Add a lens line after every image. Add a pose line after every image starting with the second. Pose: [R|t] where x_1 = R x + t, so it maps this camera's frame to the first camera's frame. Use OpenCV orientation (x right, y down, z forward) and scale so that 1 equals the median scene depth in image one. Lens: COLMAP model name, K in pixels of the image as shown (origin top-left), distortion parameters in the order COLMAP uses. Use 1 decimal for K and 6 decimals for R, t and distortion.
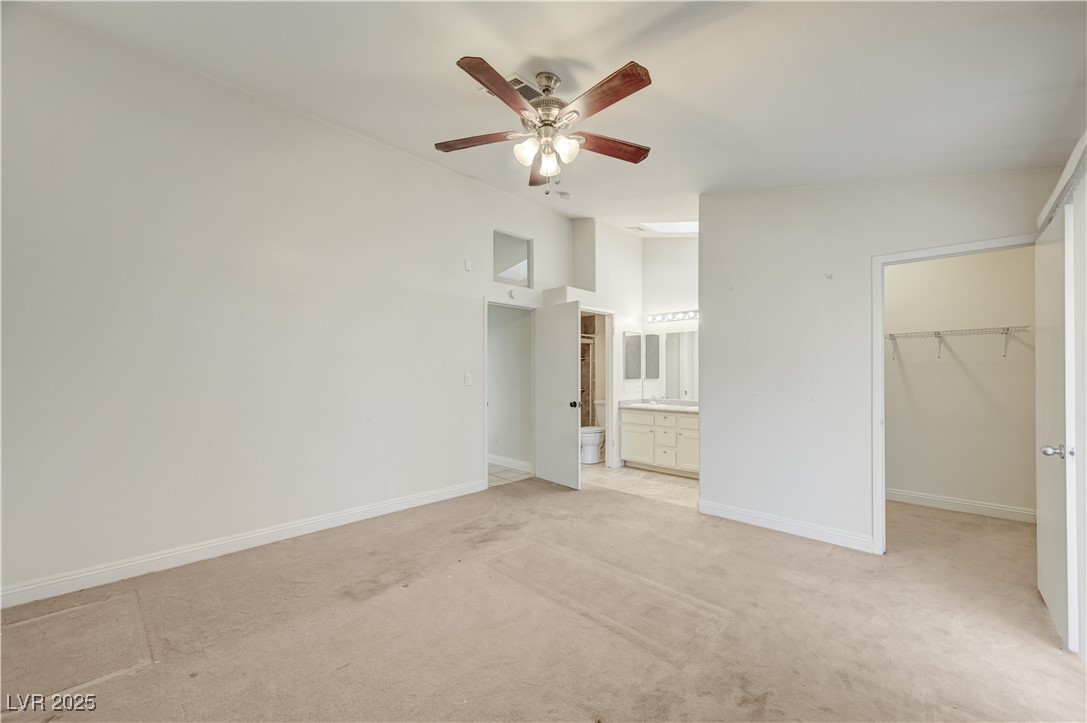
lens RADIAL K [[430.8, 0, 545.6], [0, 430.8, 366.1], [0, 0, 1]] dist [-0.002723, 0.000151]
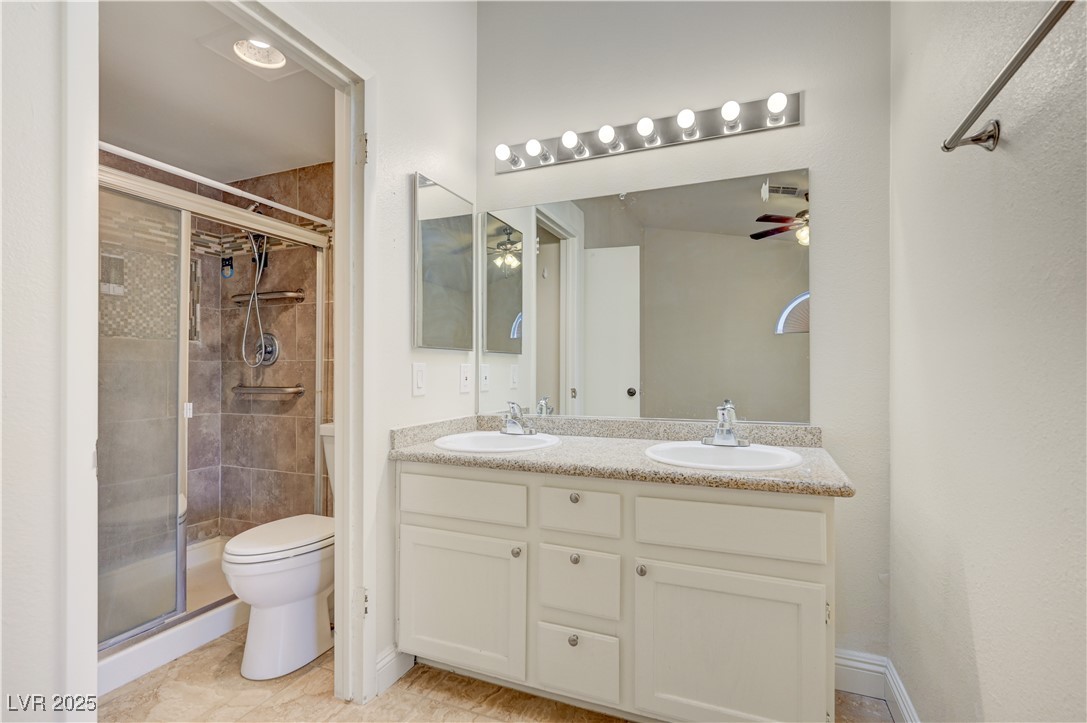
lens RADIAL K [[504.1, 0, 543.1], [0, 504.1, 364.3], [0, 0, 1]] dist [-0.001508, 0.001400]
pose [[0.930210, 0.003401, 0.367011, 0.141694], [-0.004481, 0.999988, 0.002090, 0.039477], [-0.366999, -0.003589, 0.930214, 0.673489]]
